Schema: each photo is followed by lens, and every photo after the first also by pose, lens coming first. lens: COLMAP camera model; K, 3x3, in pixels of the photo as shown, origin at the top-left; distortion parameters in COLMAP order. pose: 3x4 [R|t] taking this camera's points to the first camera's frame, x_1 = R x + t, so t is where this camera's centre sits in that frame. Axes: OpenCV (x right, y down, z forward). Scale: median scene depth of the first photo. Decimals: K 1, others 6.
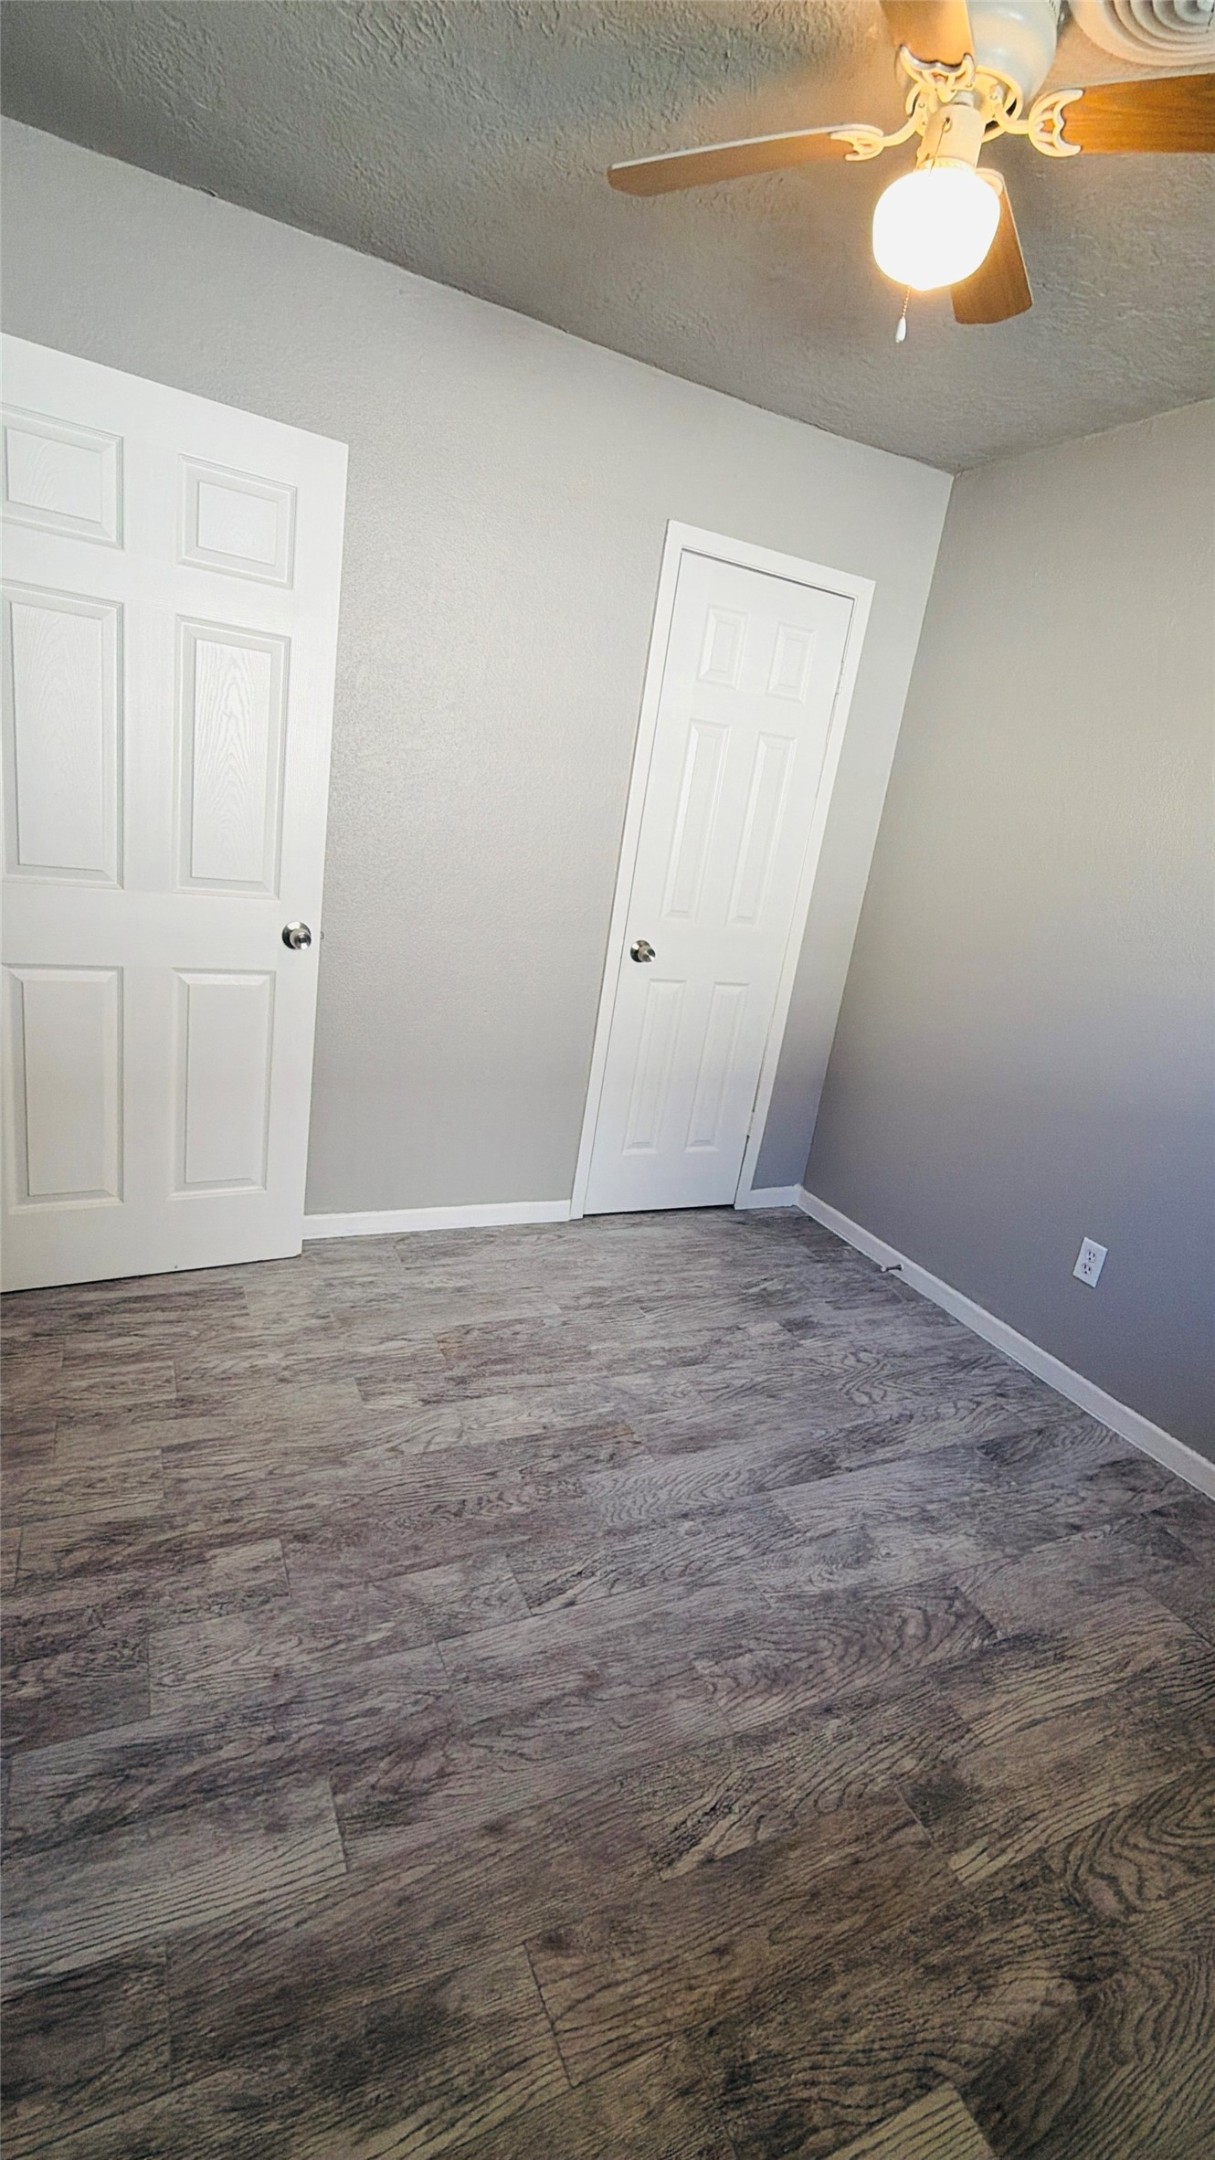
lens RADIAL K [[964.2, 0, 607.5], [0, 964.2, 1080.0], [0, 0, 1]] dist [-0.002186, -0.000688]
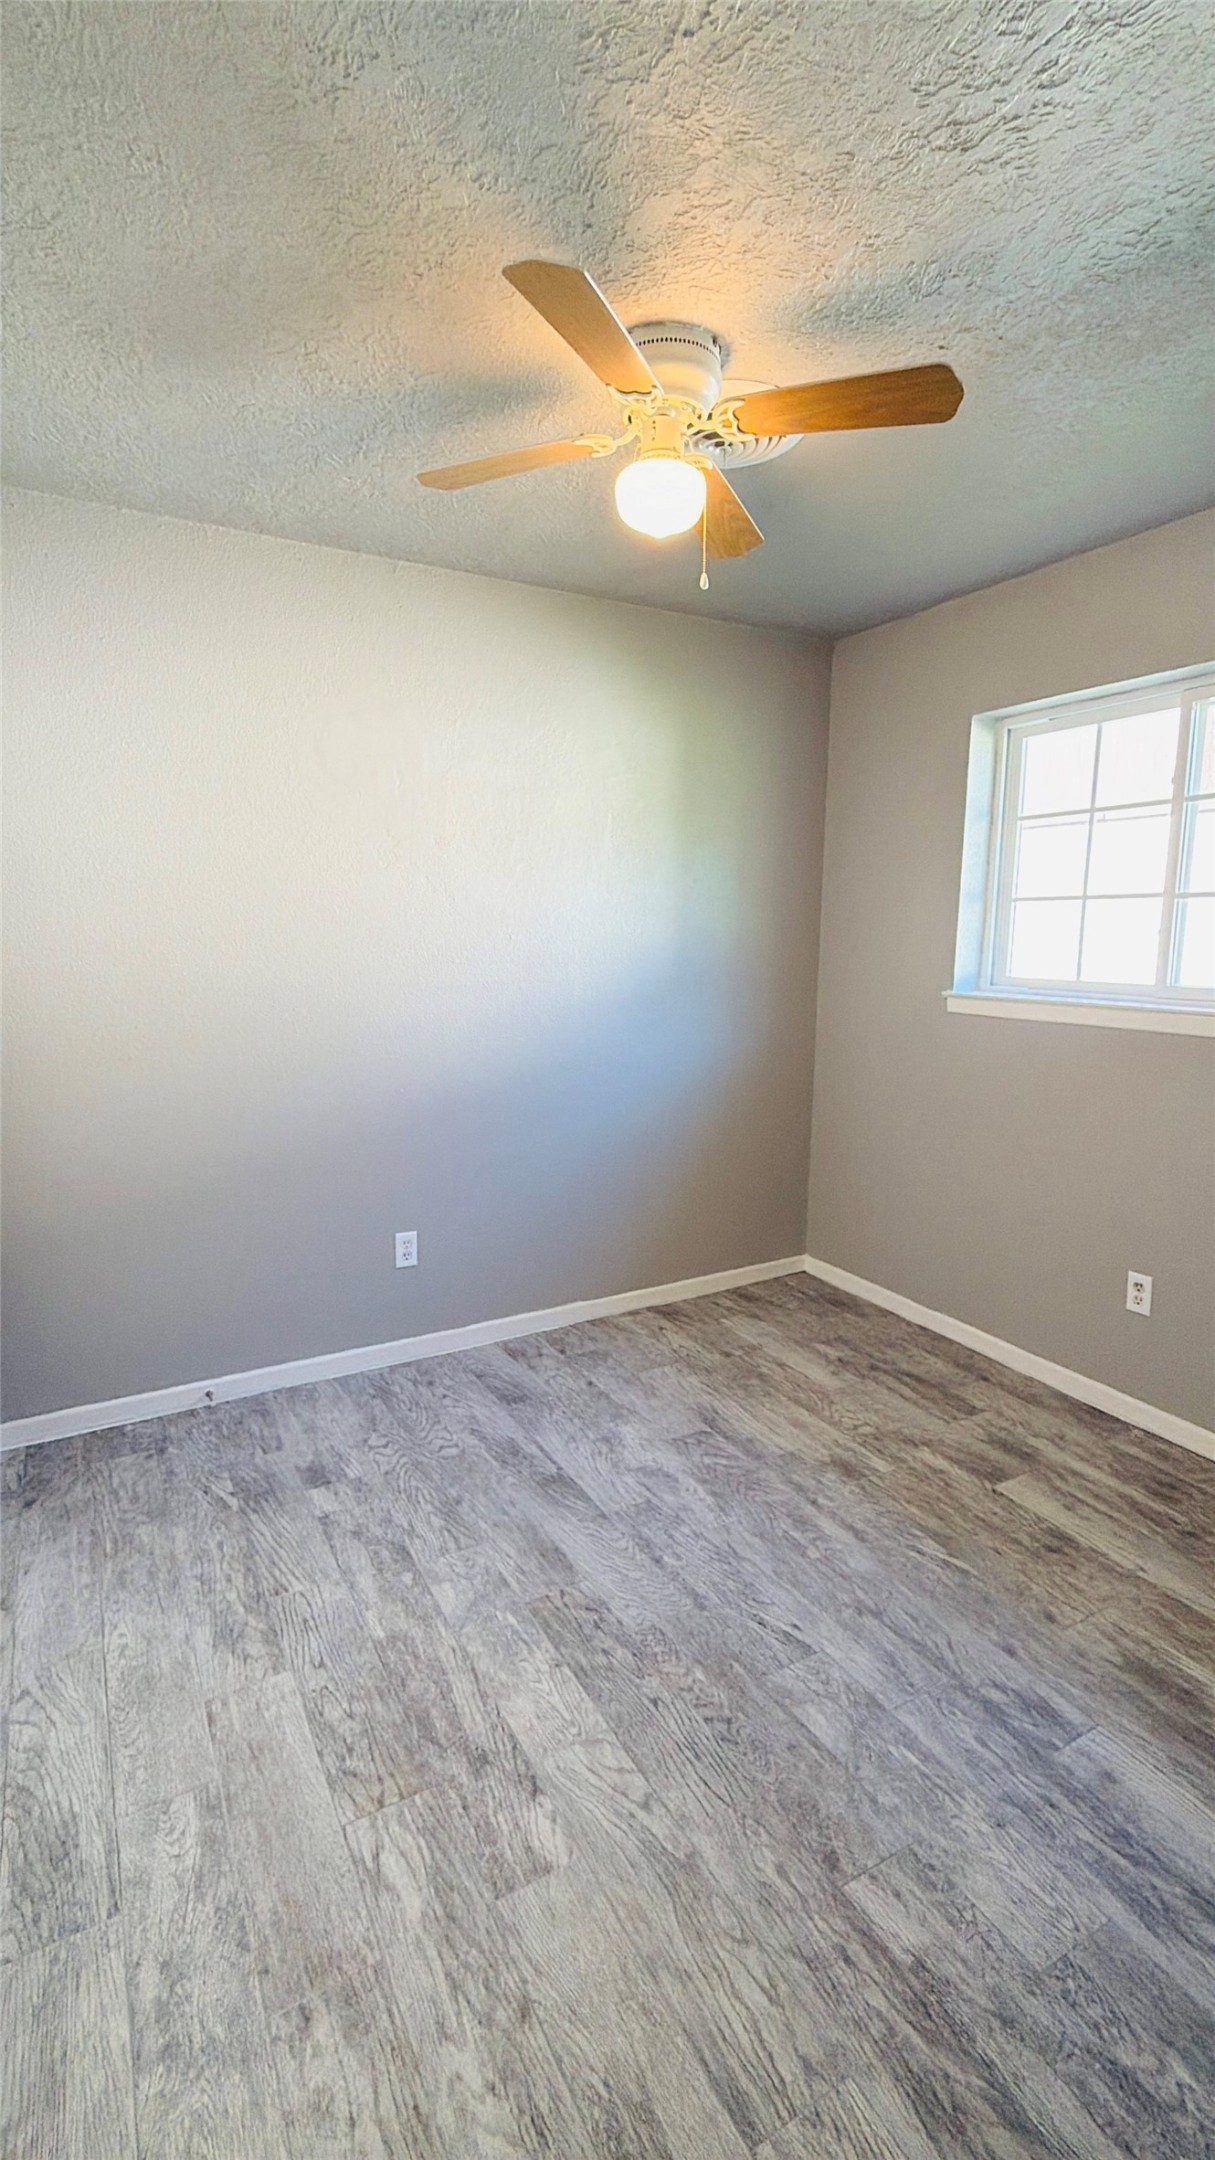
lens RADIAL K [[964.2, 0, 607.5], [0, 964.2, 1080.0], [0, 0, 1]] dist [-0.002186, -0.000688]
pose [[-0.057430, -0.288941, 0.955623, -0.873548], [0.273227, 0.916109, 0.293413, -0.418758], [-0.960234, 0.277953, 0.026334, 0.947626]]
